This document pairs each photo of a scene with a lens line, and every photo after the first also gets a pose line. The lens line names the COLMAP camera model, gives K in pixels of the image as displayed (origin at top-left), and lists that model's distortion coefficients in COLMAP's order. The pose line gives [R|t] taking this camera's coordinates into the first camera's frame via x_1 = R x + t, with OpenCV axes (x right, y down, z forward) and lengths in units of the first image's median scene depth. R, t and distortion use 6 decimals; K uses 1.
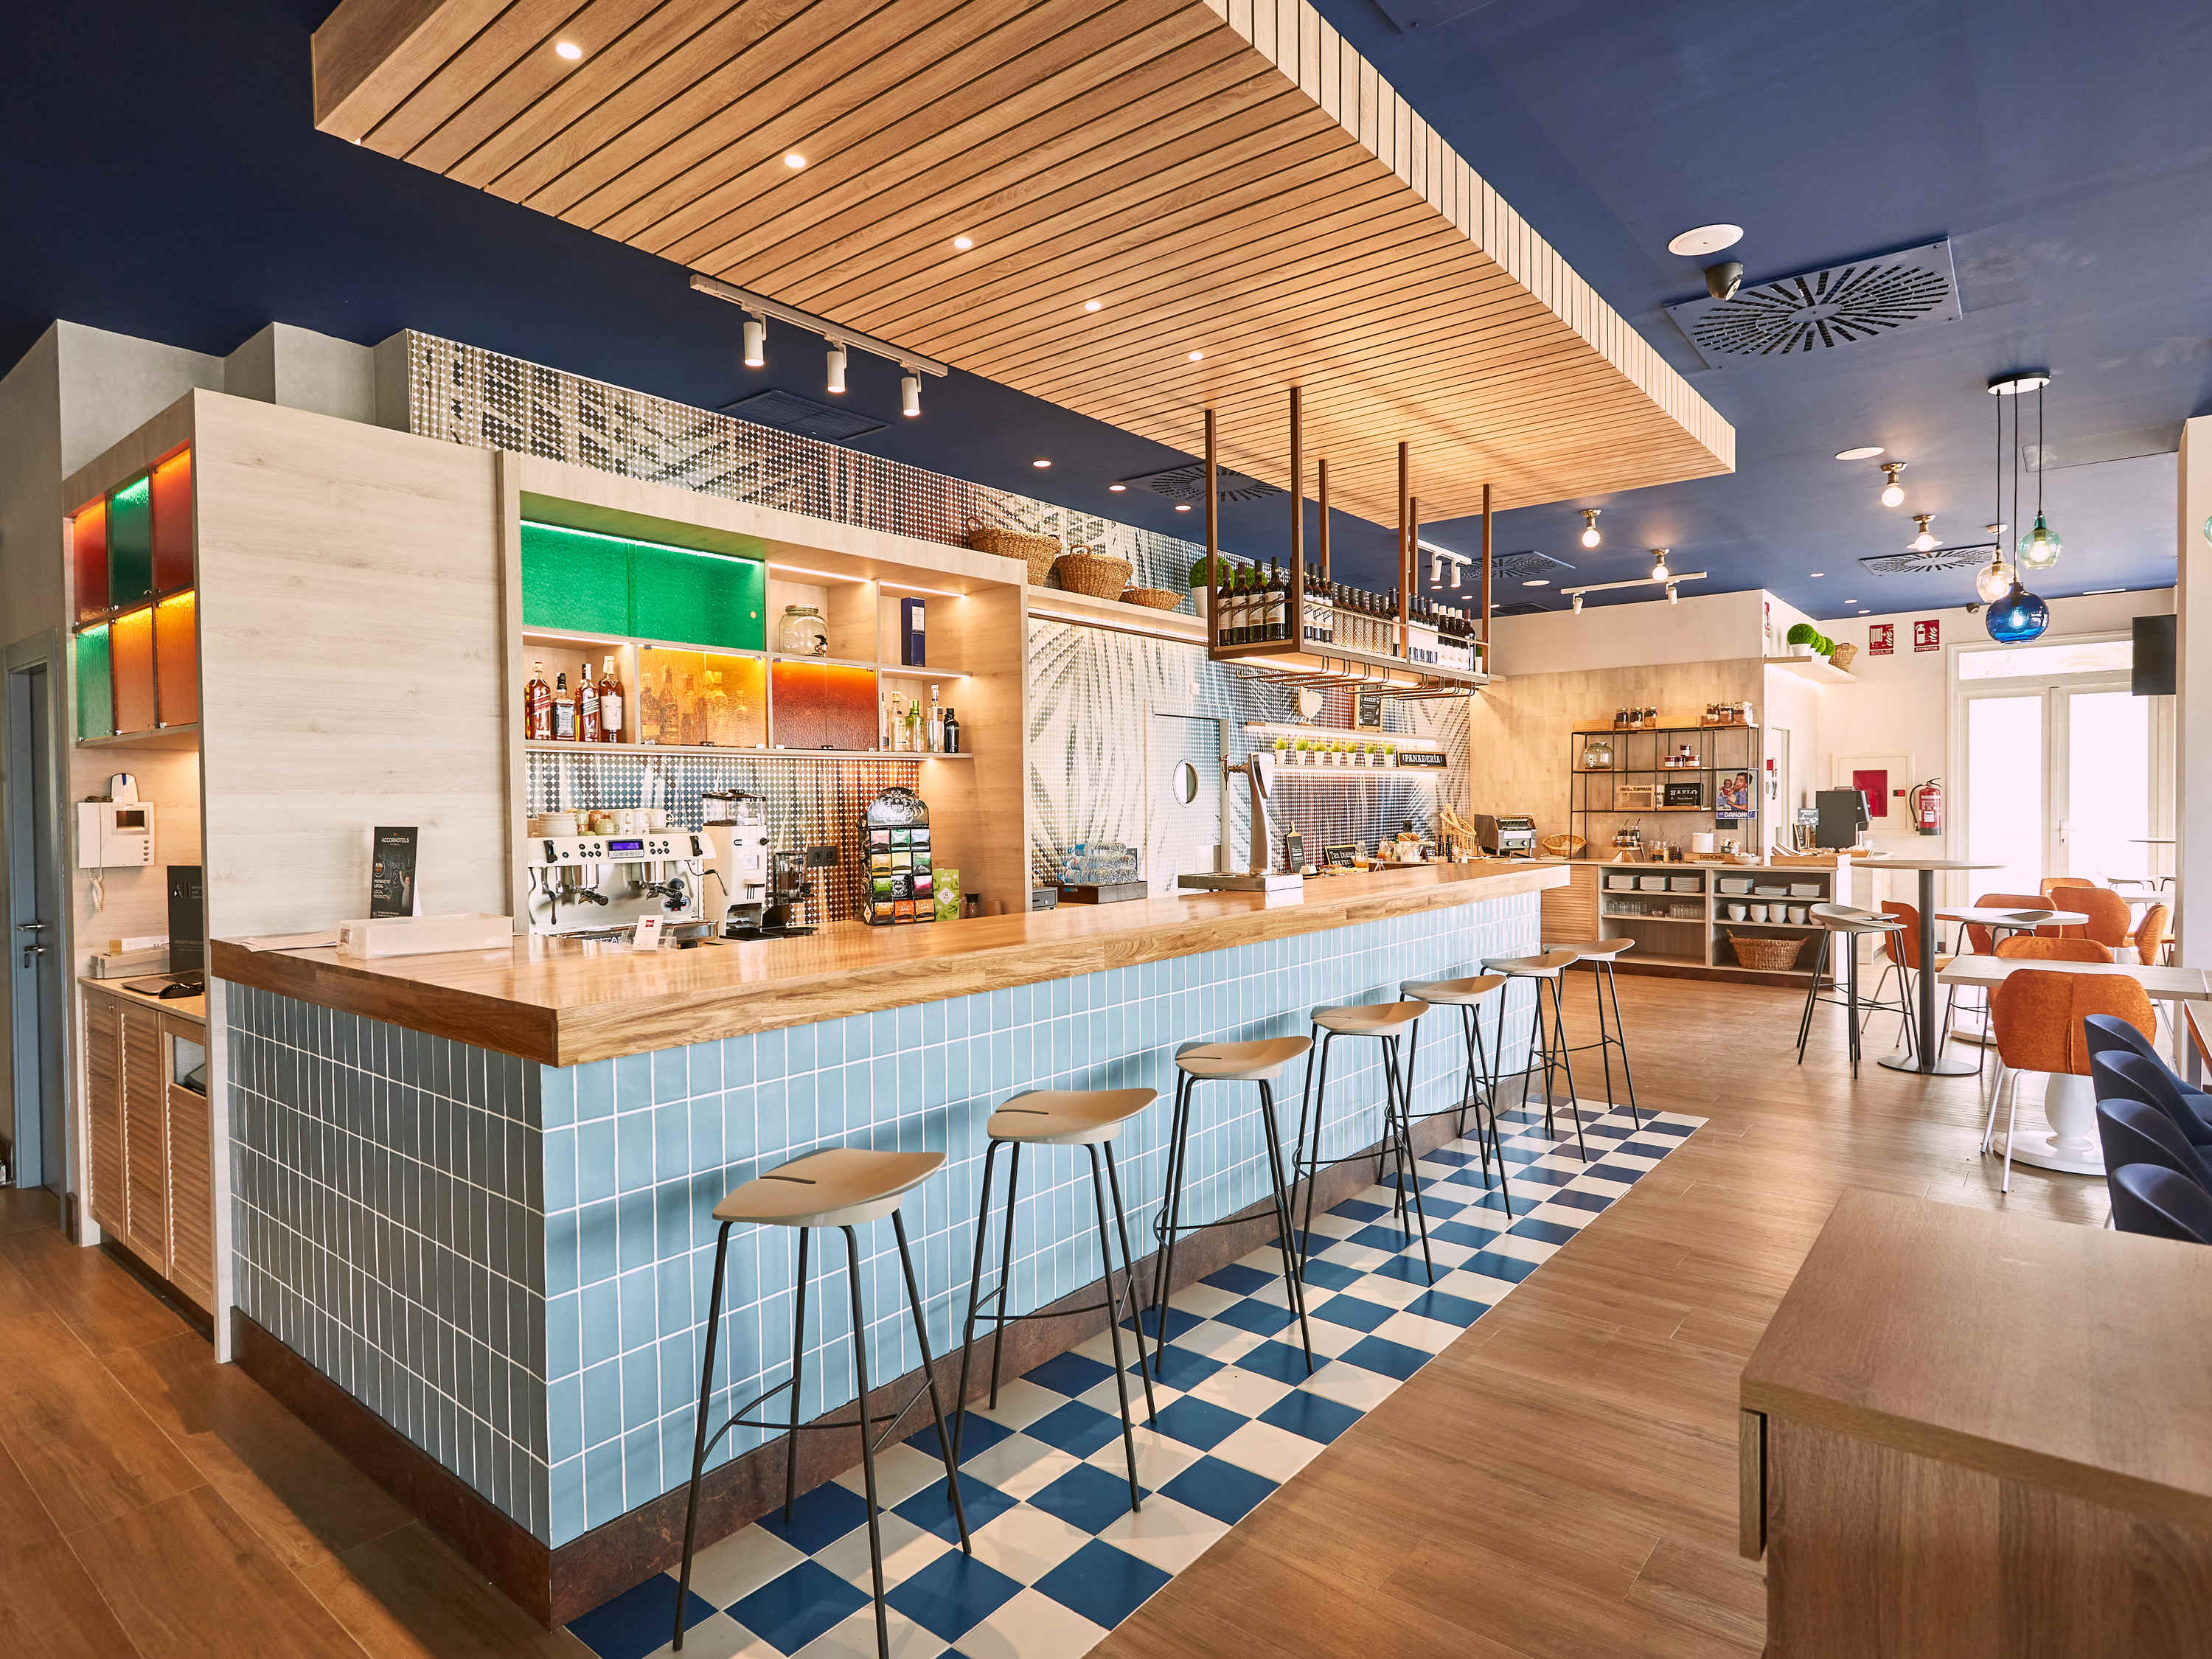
lens RADIAL K [[1228.4, 0, 1106.8], [0, 1228.4, 817.8], [0, 0, 1]] dist [0.004919, 0.001068]
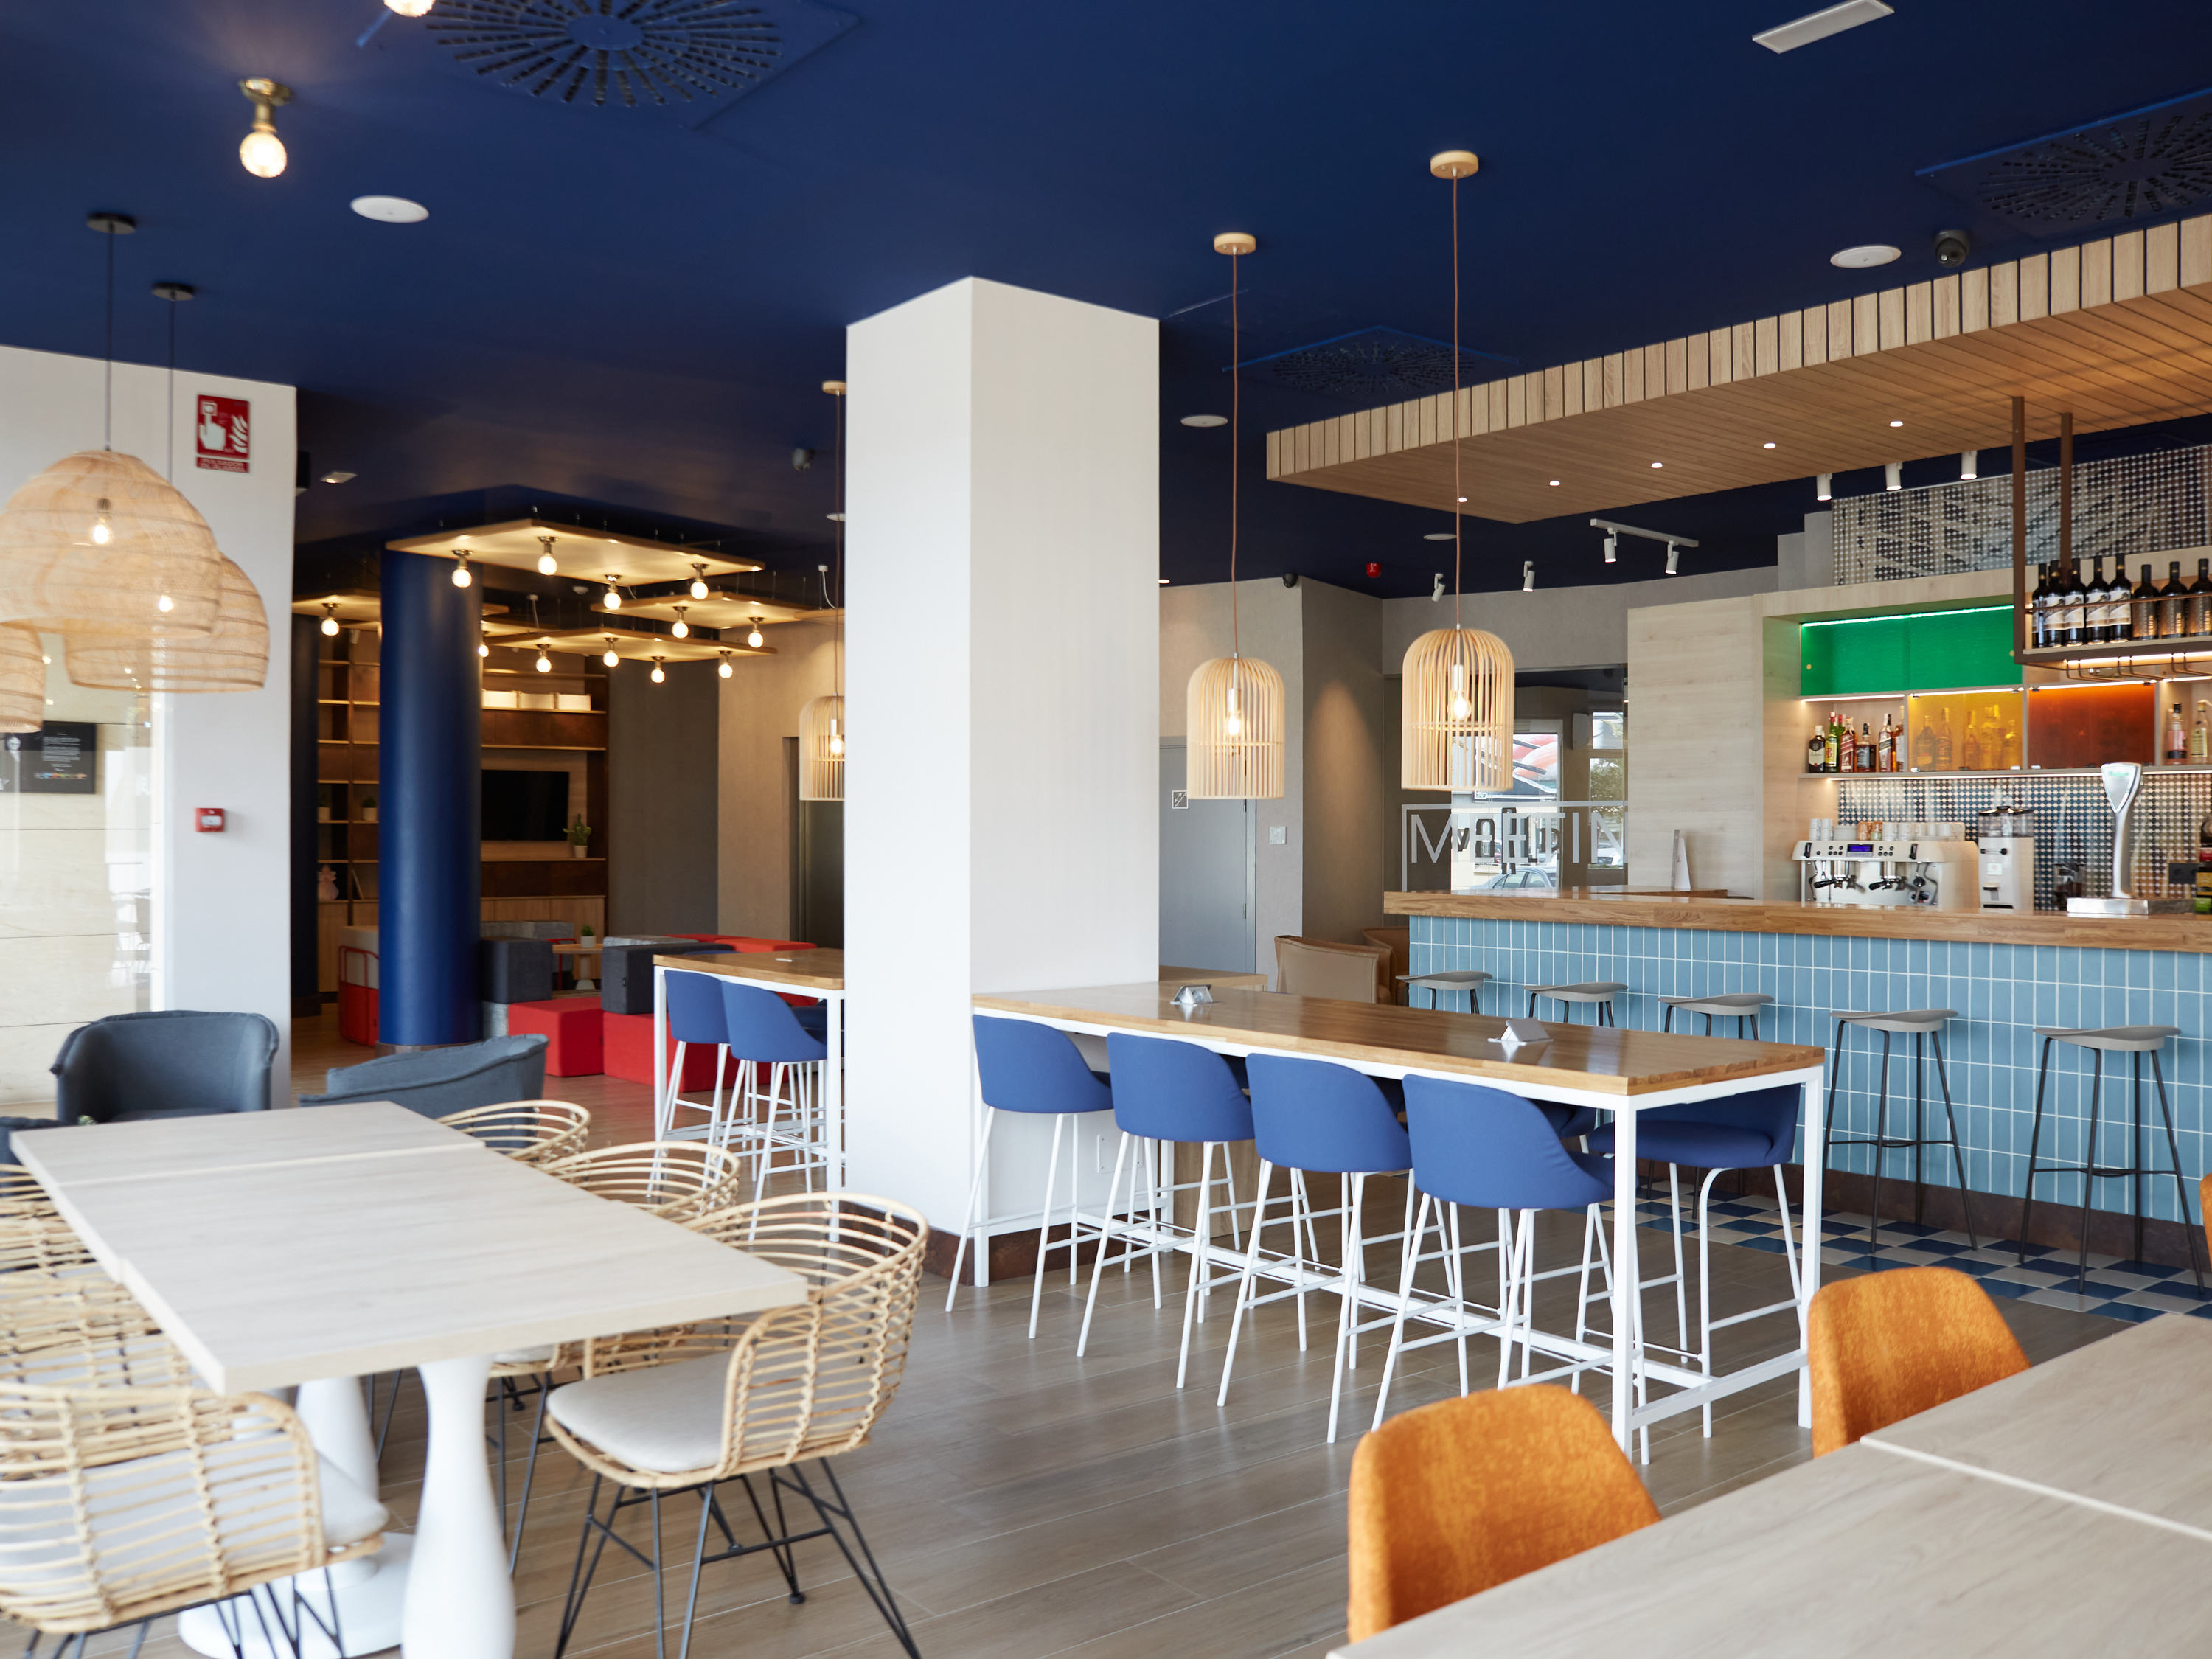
lens RADIAL K [[1787.9, 0, 1110.2], [0, 1787.9, 830.2], [0, 0, 1]] dist [-0.043637, -0.002970]
pose [[-0.226799, 0.015338, -0.973821, 1.573385], [-0.011032, 0.999771, 0.018316, -0.022511], [0.973879, 0.014898, -0.226578, 0.578590]]
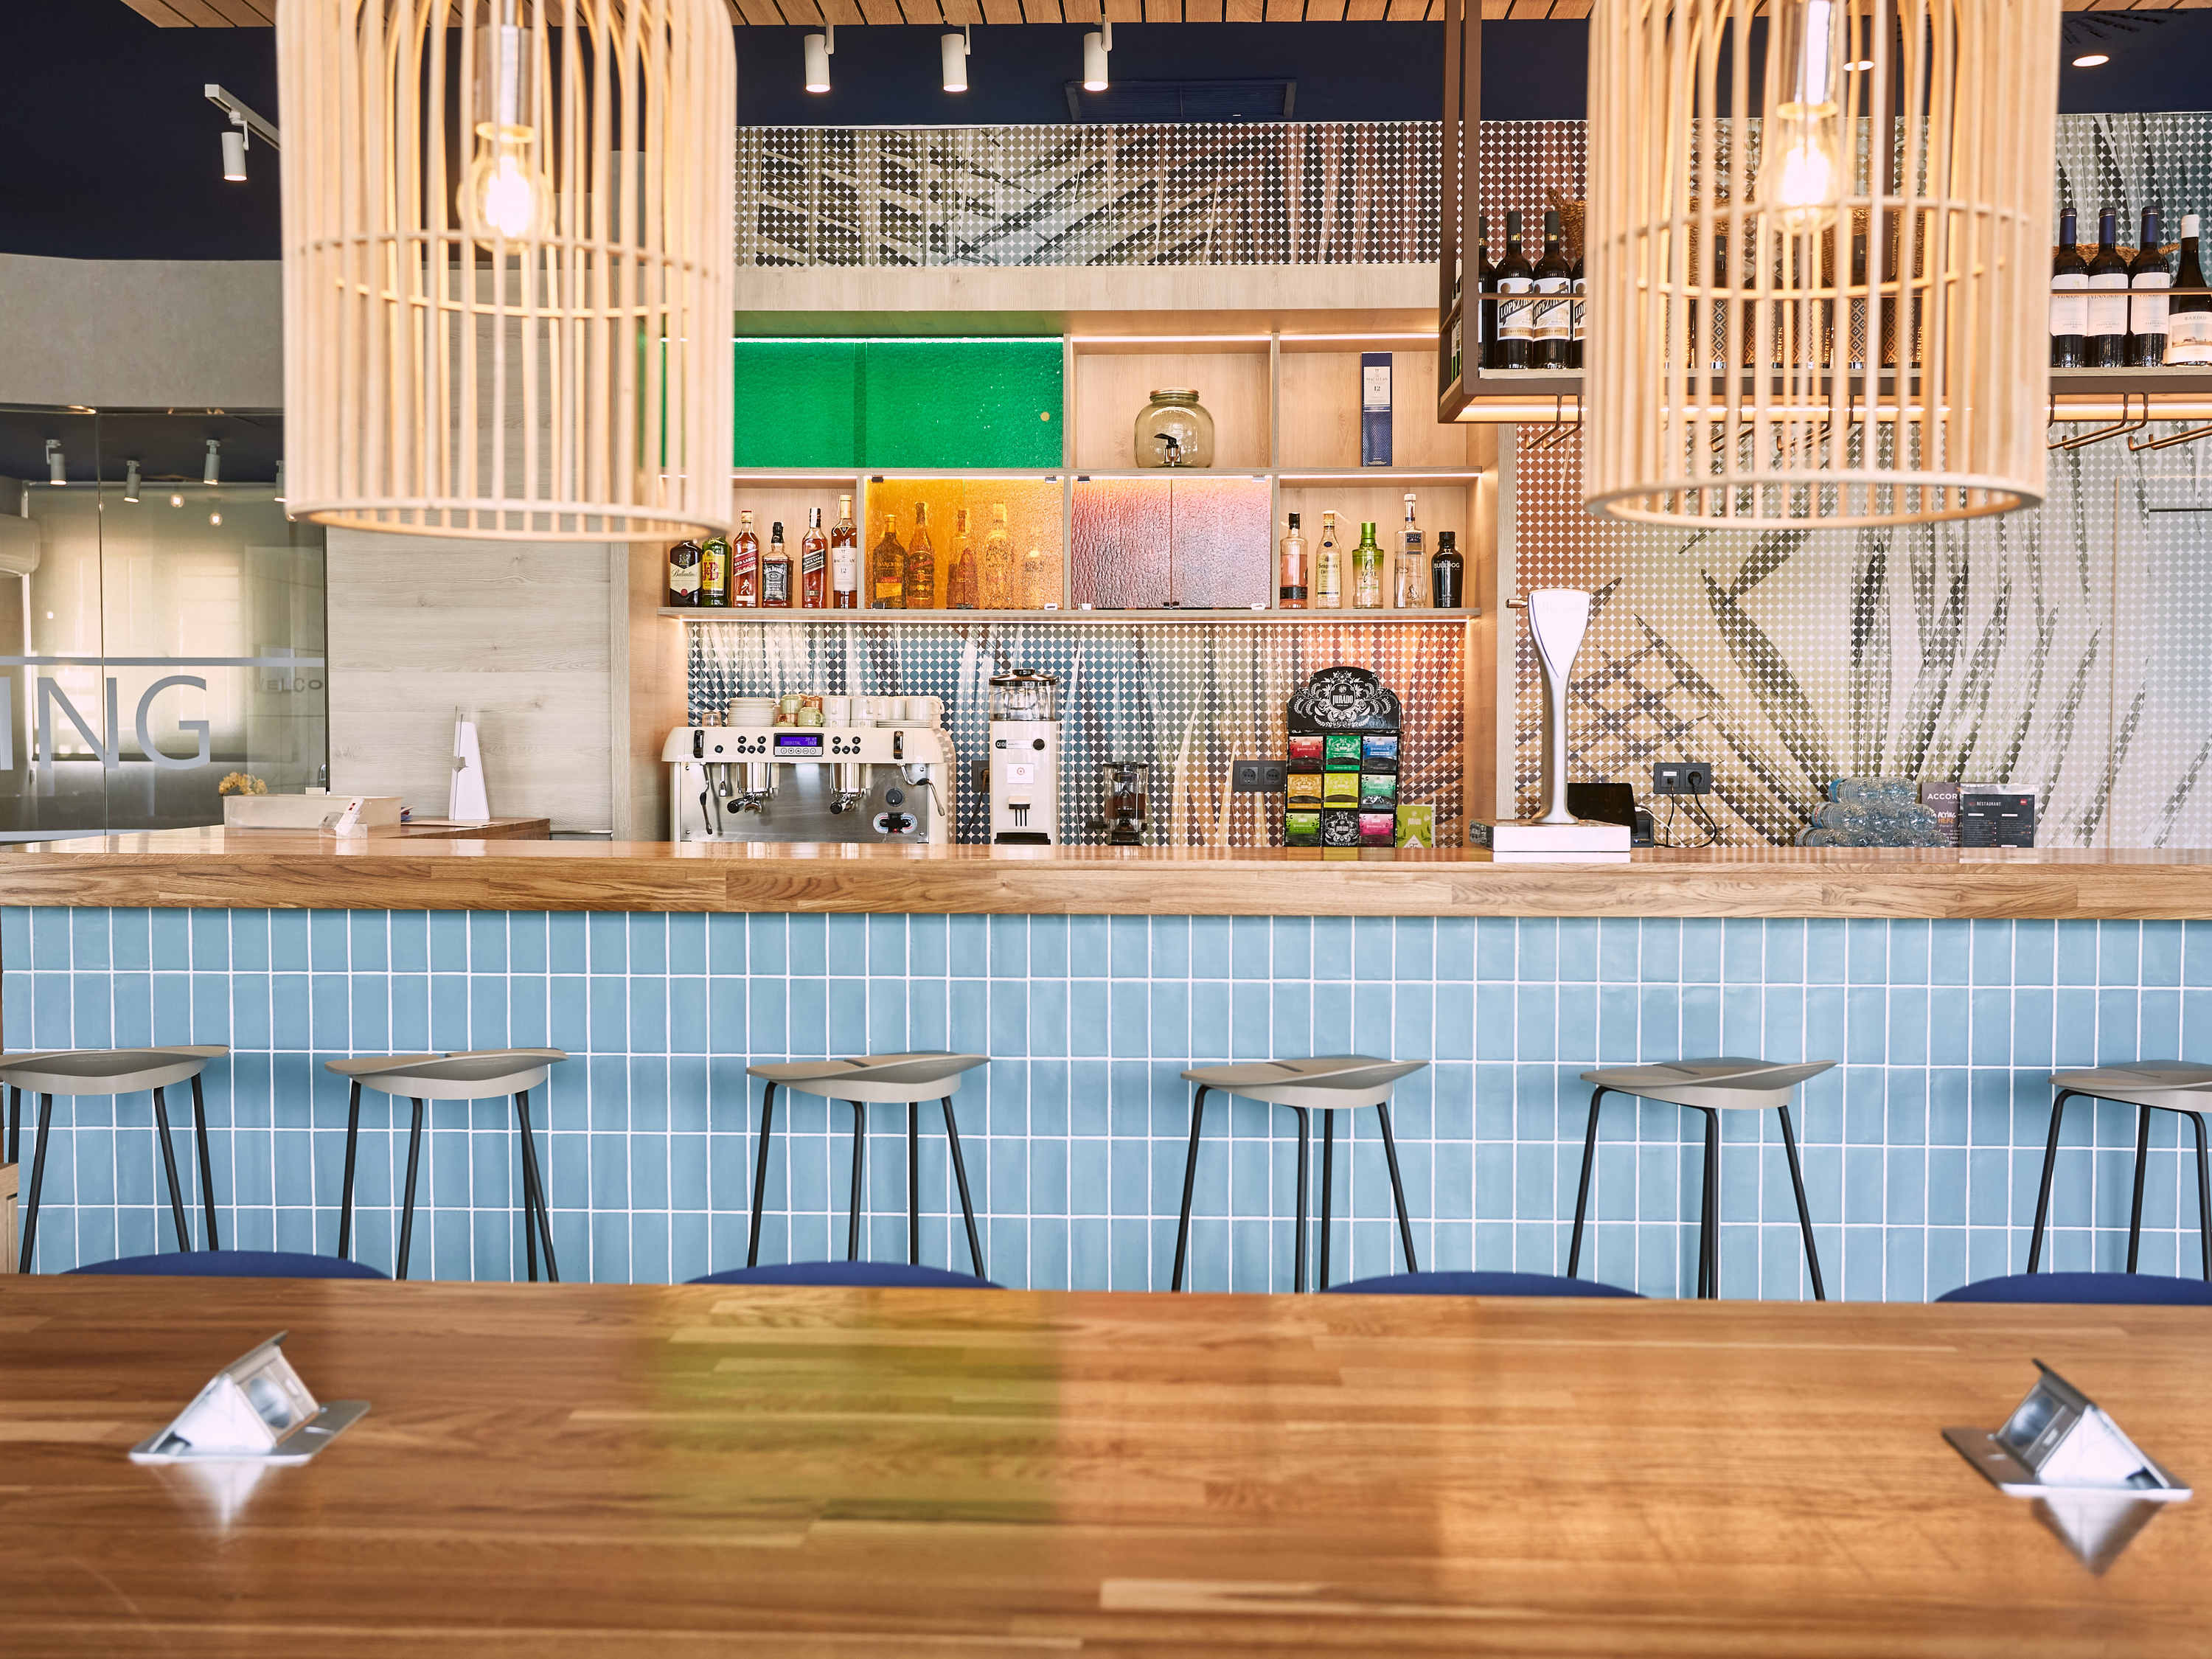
lens RADIAL K [[2181.6, 0, 1101.0], [0, 2181.6, 819.9], [0, 0, 1]] dist [0.001381, 0.000000]
pose [[0.596689, 0.047414, -0.801070, 0.755486], [-0.021173, 0.998836, 0.043348, 0.008041], [0.802193, -0.008904, 0.596998, 0.301458]]
